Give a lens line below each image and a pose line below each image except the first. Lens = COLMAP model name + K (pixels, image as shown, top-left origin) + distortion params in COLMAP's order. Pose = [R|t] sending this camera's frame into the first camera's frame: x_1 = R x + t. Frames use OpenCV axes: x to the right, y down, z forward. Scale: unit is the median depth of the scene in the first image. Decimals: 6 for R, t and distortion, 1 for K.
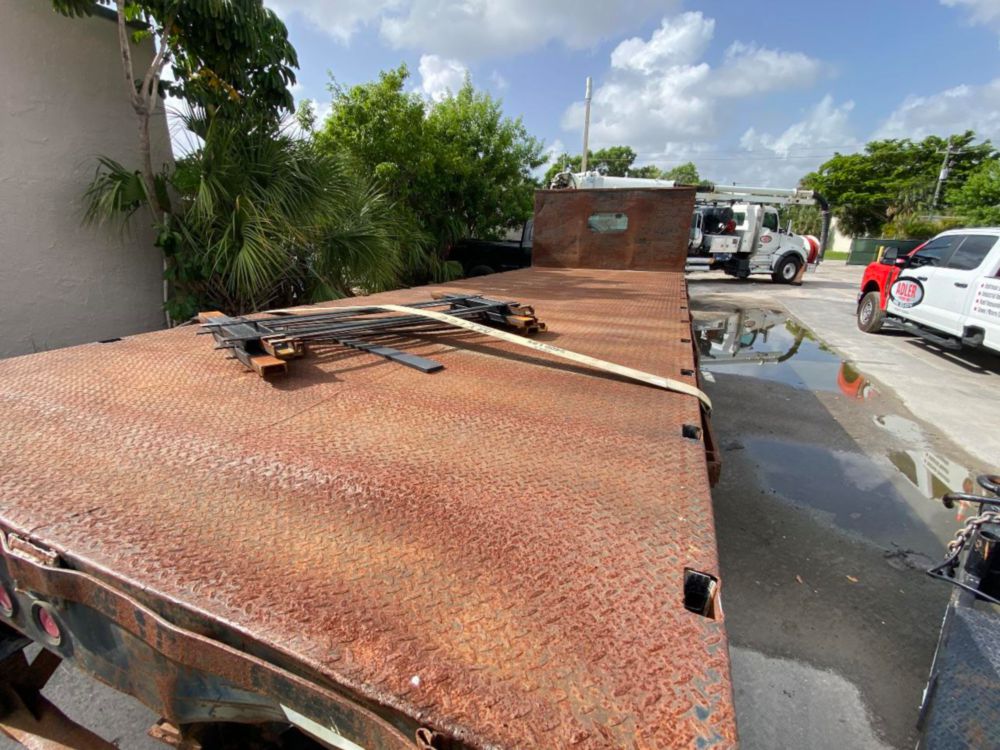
lens RADIAL K [[453.2, 0, 500.0], [0, 453.2, 375.0], [0, 0, 1]] dist [0.010714, -0.016218]
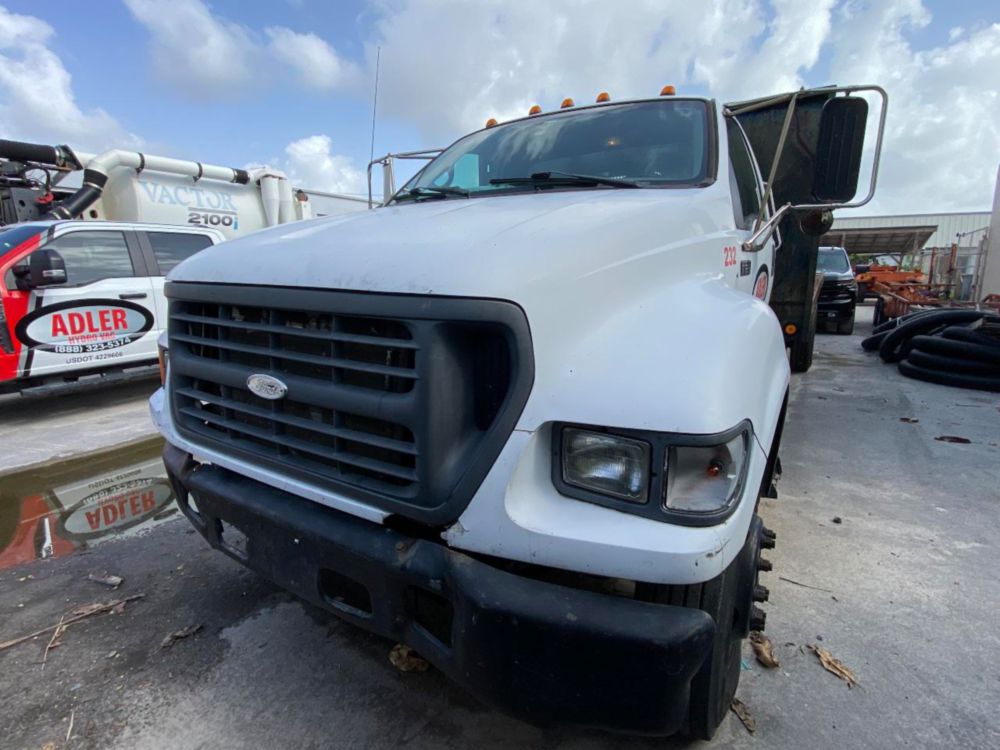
lens RADIAL K [[506.3, 0, 500.0], [0, 506.3, 375.0], [0, 0, 1]] dist [0.019096, -0.020249]
pose [[-0.982420, -0.047413, 0.180563, 0.163009], [0.048924, 0.868020, 0.494113, -0.264661], [-0.180160, 0.494260, -0.850441, 0.927670]]
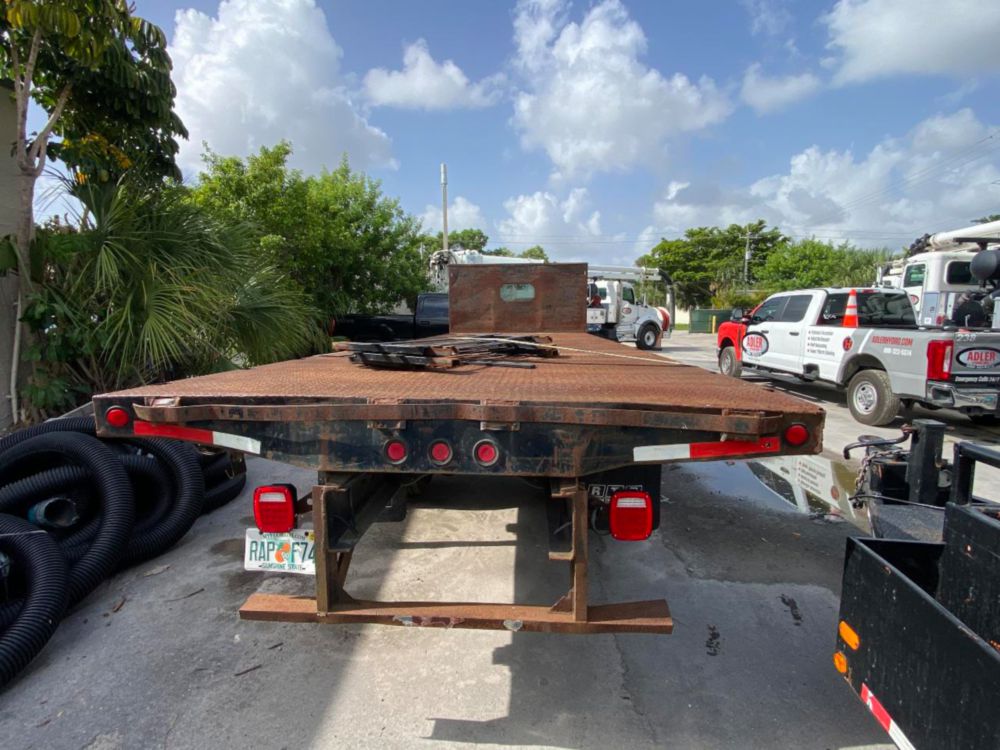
lens RADIAL K [[505.0, 0, 500.0], [0, 505.0, 375.0], [0, 0, 1]] dist [0.038241, -0.035547]
pose [[0.955917, -0.056525, 0.288147, -0.093655], [0.108391, 0.979920, -0.167354, 0.032594], [-0.272901, 0.191209, 0.942849, -0.051617]]
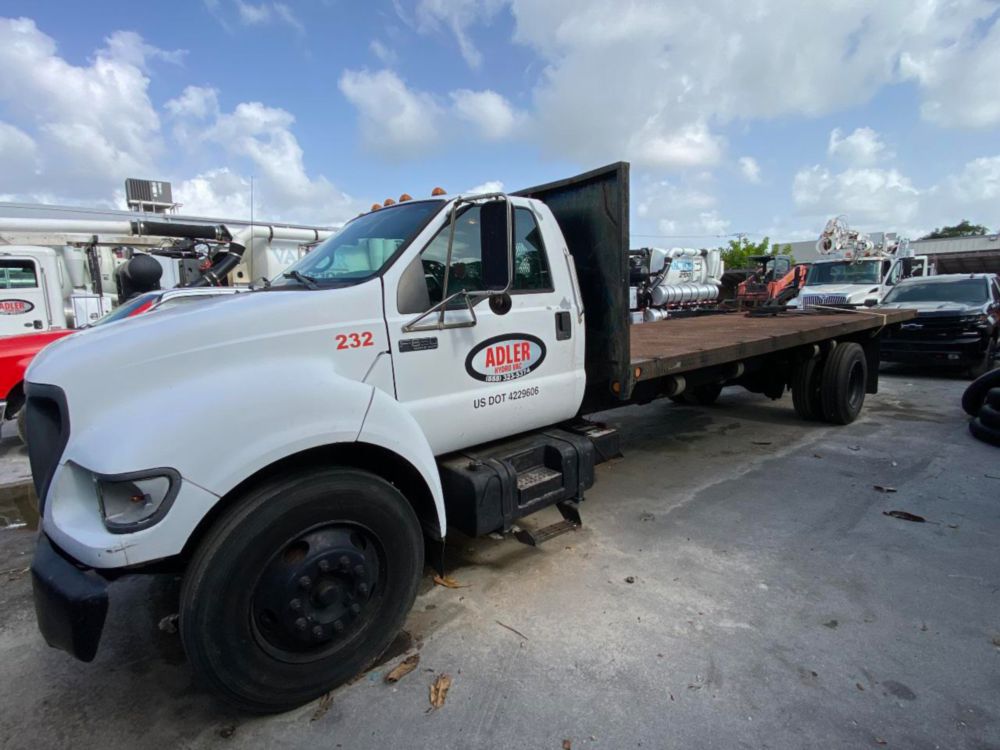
lens RADIAL K [[506.3, 0, 500.0], [0, 506.3, 375.0], [0, 0, 1]] dist [0.019096, -0.020249]
pose [[-0.877295, -0.057280, 0.476521, -0.012713], [0.163865, 0.897445, 0.409561, -0.275318], [-0.451112, 0.437391, -0.777938, 0.901162]]
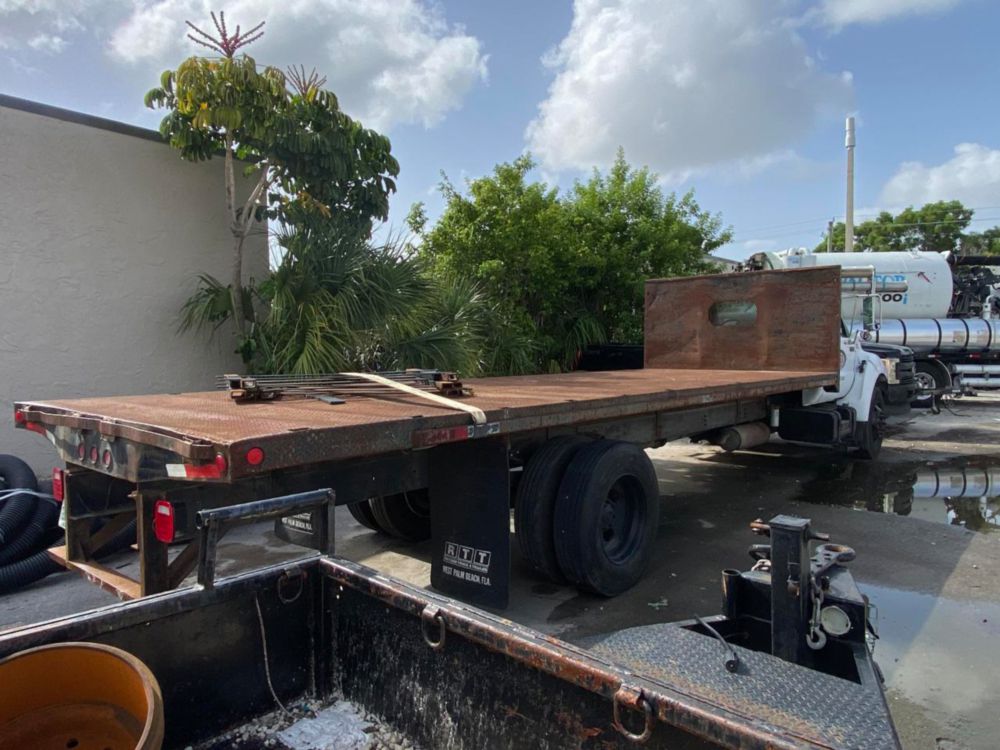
lens RADIAL K [[697.5, 0, 500.0], [0, 697.5, 375.0], [0, 0, 1]] dist [0.095101, -0.120570]
pose [[0.938174, -0.012490, -0.345940, 0.174286], [-0.077846, 0.966139, -0.245998, 0.054243], [0.337298, 0.257719, 0.905434, -0.114038]]
